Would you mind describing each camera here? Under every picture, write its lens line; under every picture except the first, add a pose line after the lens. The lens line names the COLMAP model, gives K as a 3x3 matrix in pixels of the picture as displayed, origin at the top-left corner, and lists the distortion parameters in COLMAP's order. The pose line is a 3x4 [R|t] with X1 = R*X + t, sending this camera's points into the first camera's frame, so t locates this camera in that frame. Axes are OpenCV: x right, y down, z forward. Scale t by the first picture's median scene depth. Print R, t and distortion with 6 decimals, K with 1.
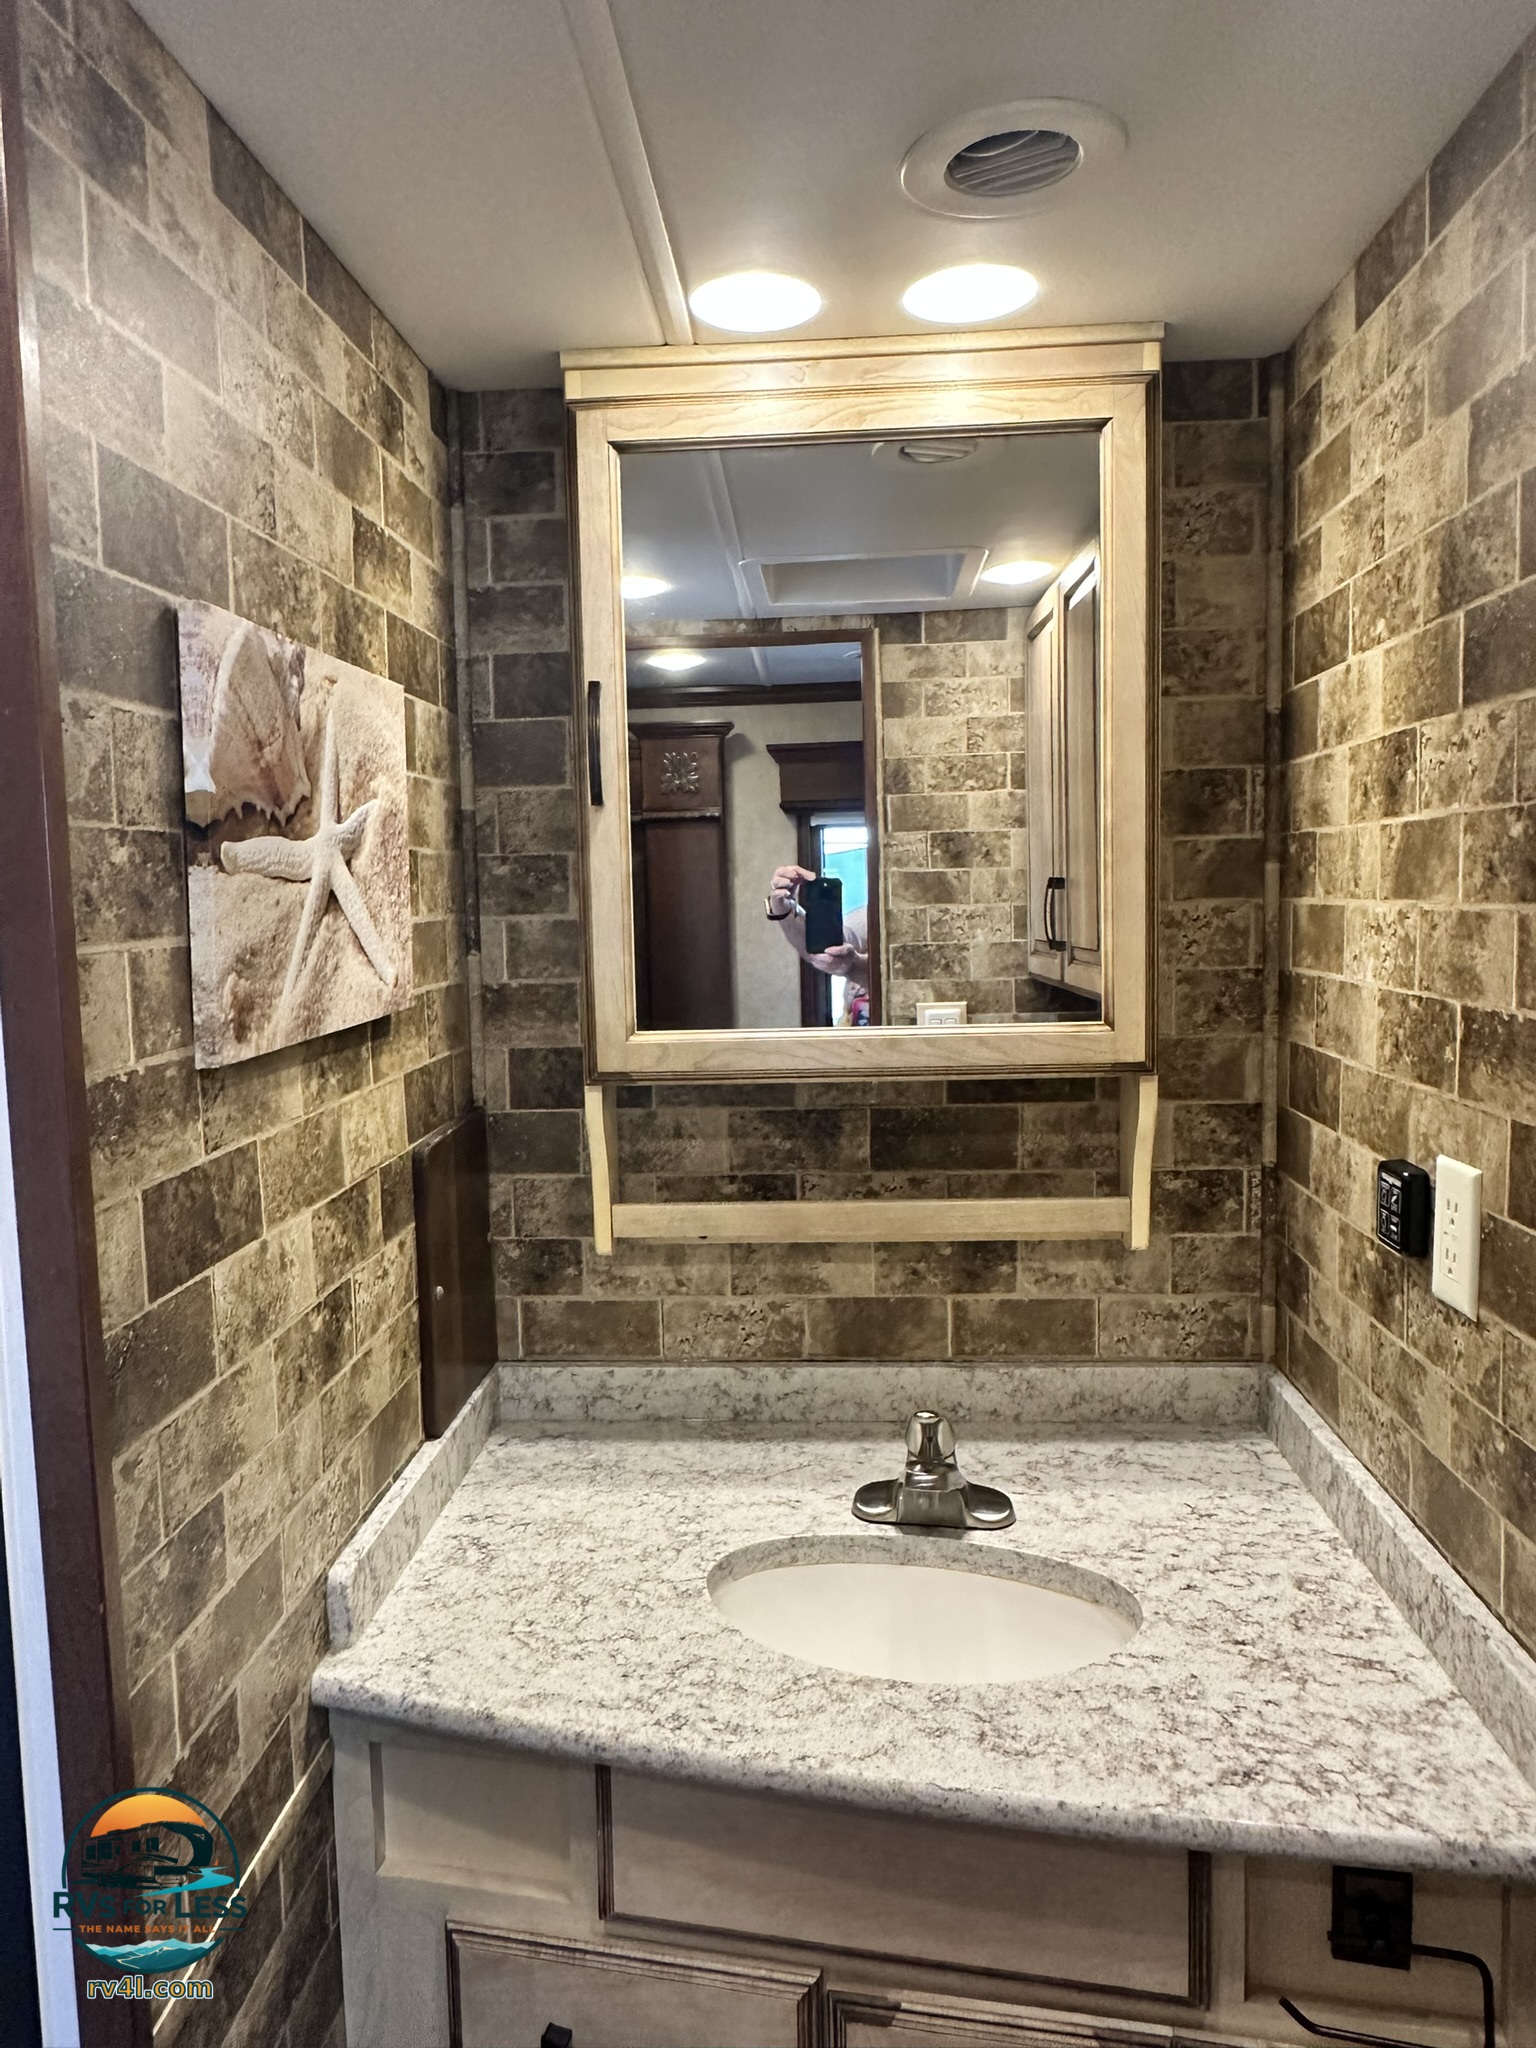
lens RADIAL K [[1378.6, 0, 762.6], [0, 1378.6, 1011.9], [0, 0, 1]] dist [-0.008521, 0.008825]
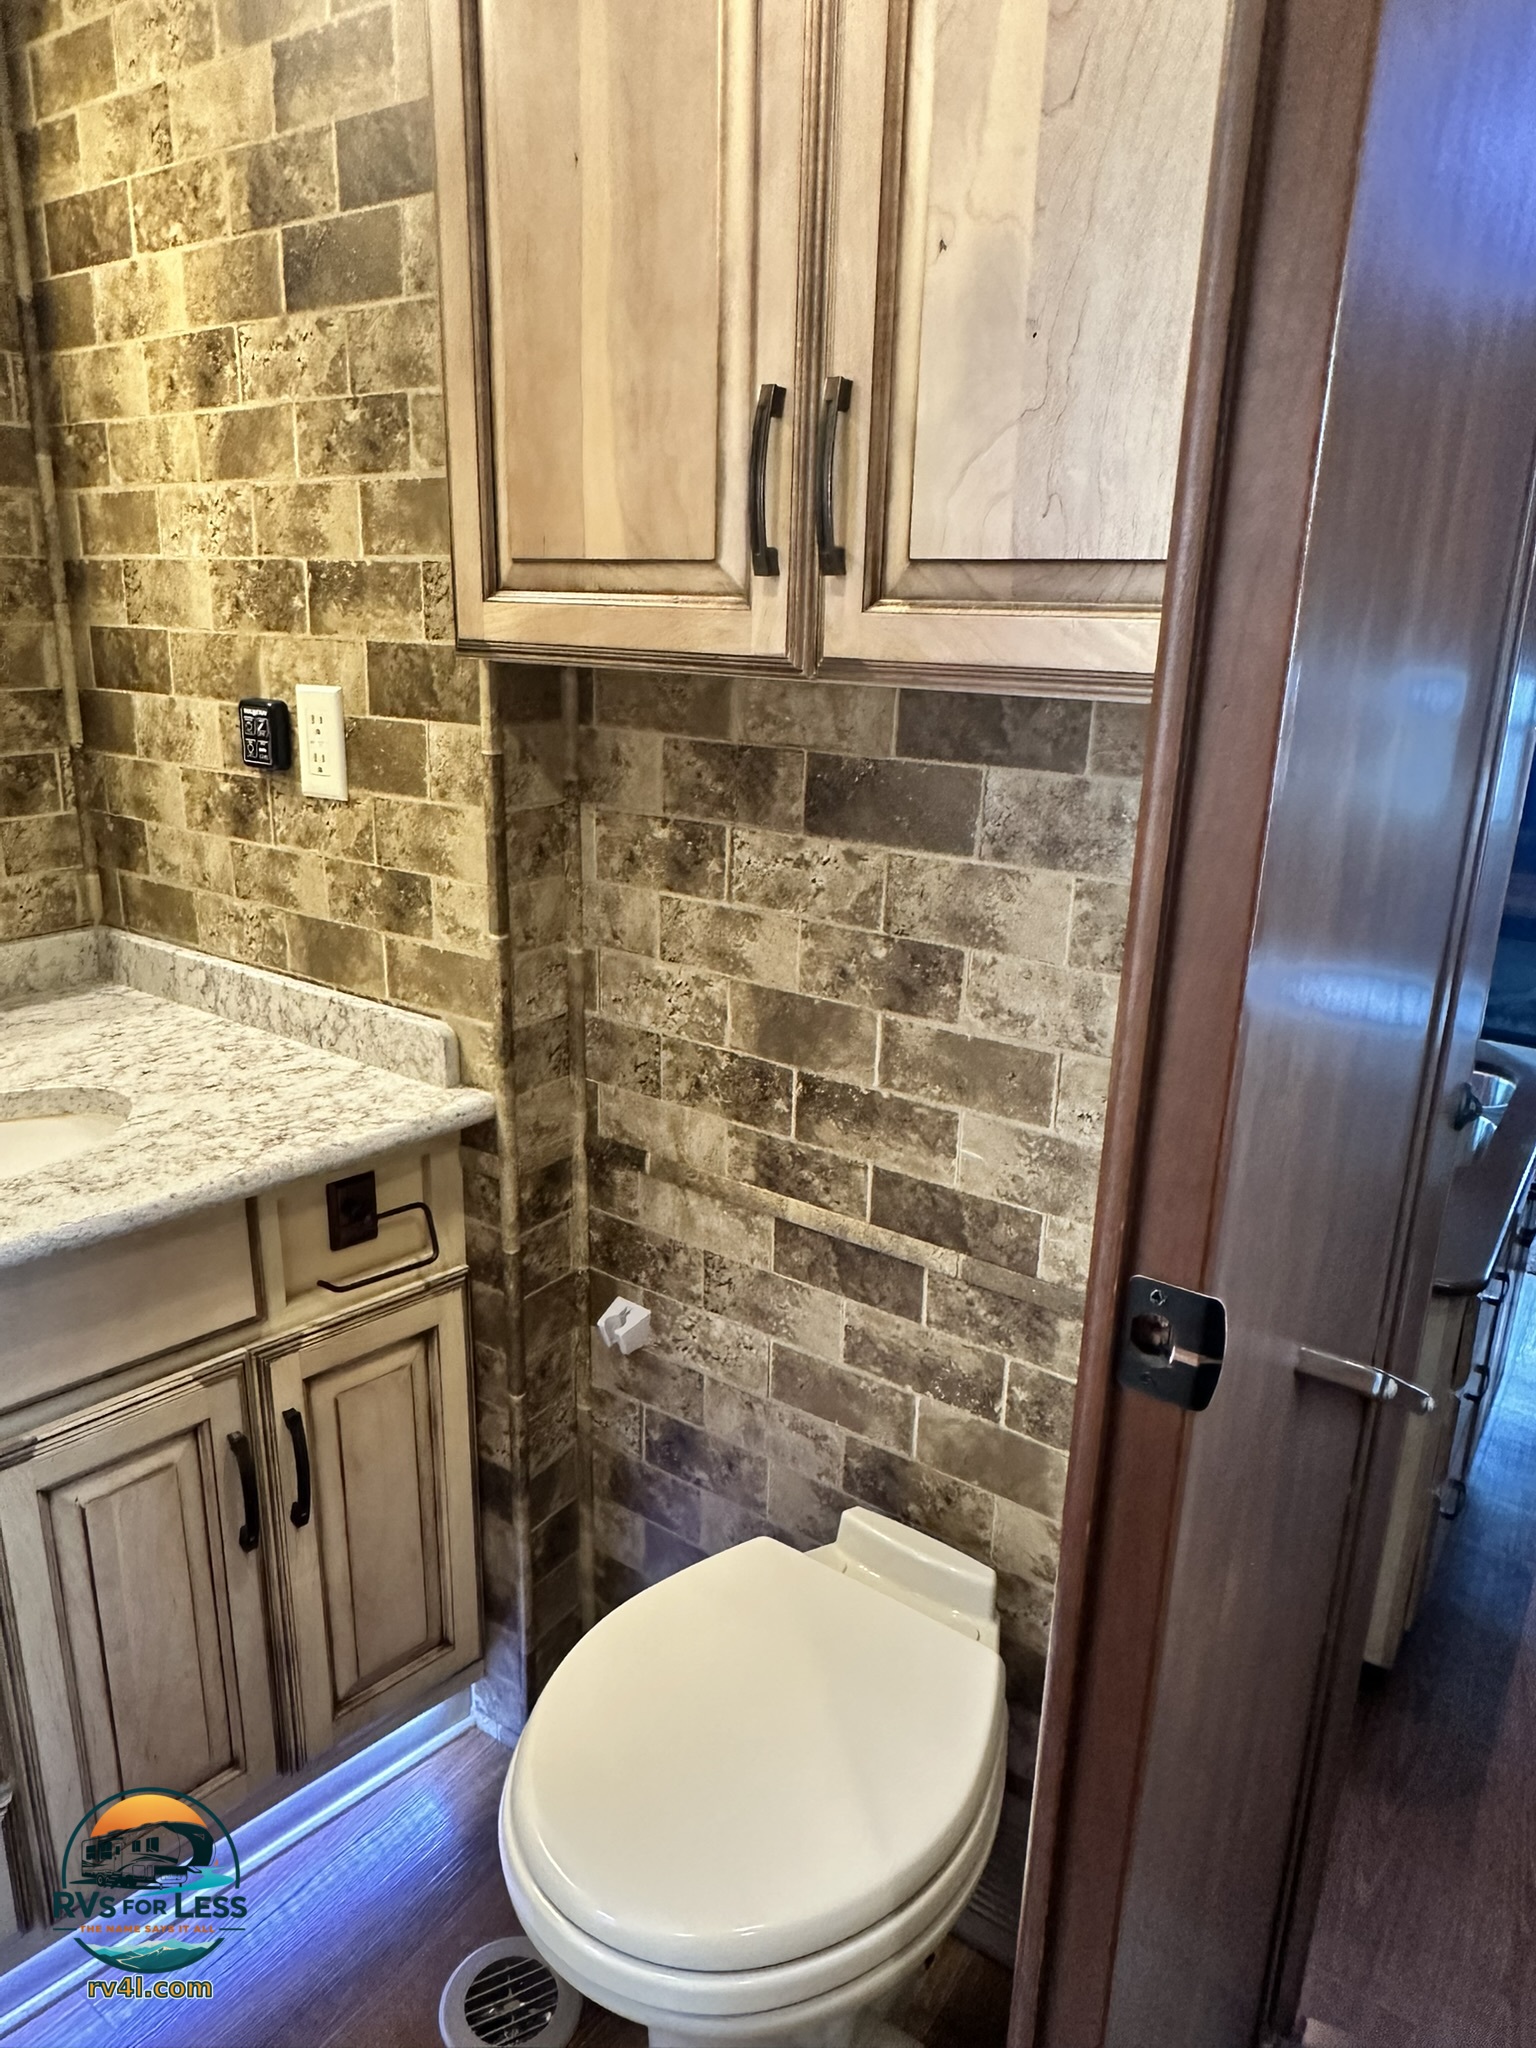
lens RADIAL K [[1378.6, 0, 720.0], [0, 1378.6, 1010.4], [0, 0, 1]] dist [-0.008521, 0.008825]
pose [[0.542546, -0.215025, 0.812040, -0.379489], [0.044076, 0.972639, 0.228102, 0.113430], [-0.838869, -0.087965, 0.537179, -0.059468]]
